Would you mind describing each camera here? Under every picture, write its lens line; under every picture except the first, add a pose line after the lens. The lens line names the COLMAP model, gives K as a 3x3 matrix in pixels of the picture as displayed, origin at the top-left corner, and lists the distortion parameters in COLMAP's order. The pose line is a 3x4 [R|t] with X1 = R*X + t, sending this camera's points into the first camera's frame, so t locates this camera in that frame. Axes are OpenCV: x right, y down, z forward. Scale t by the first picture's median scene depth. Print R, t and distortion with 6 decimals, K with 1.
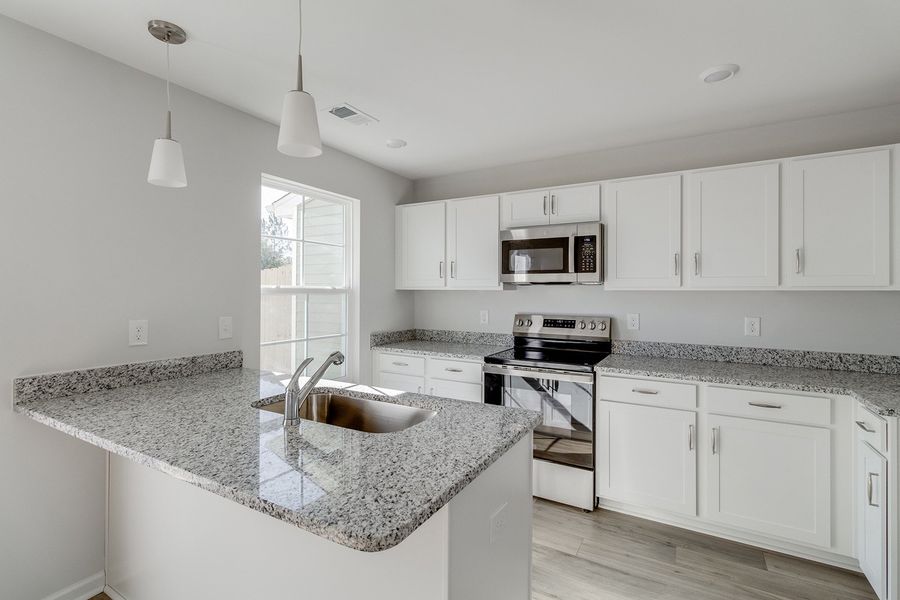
lens RADIAL K [[415.8, 0, 465.7], [0, 415.8, 292.2], [0, 0, 1]] dist [0.003721, -0.000231]
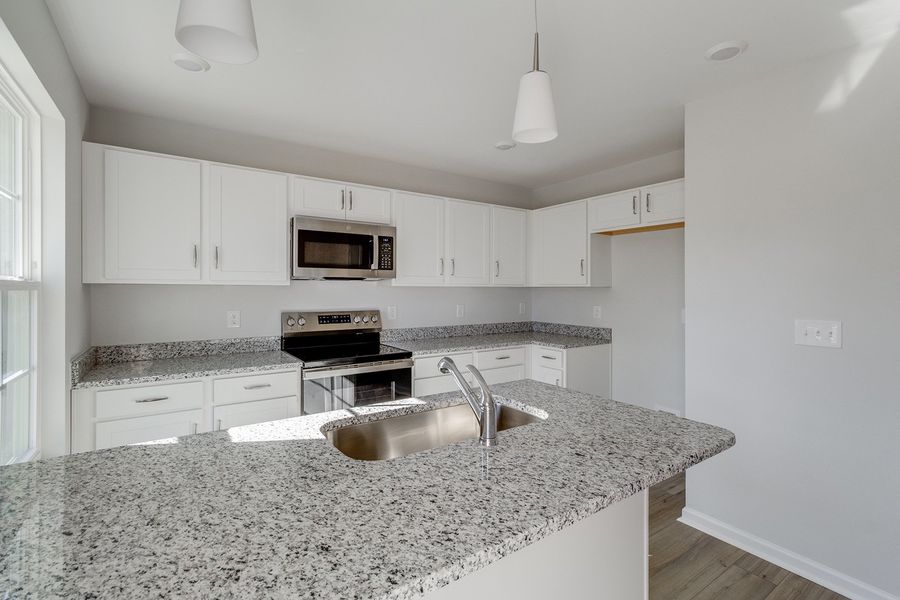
lens RADIAL K [[415.8, 0, 455.2], [0, 415.8, 285.1], [0, 0, 1]] dist [0.003721, -0.000231]
pose [[0.440699, 0.004847, 0.897642, -0.618063], [-0.003099, 0.999988, -0.003878, -0.003190], [-0.897649, -0.001072, 0.440709, 0.347423]]
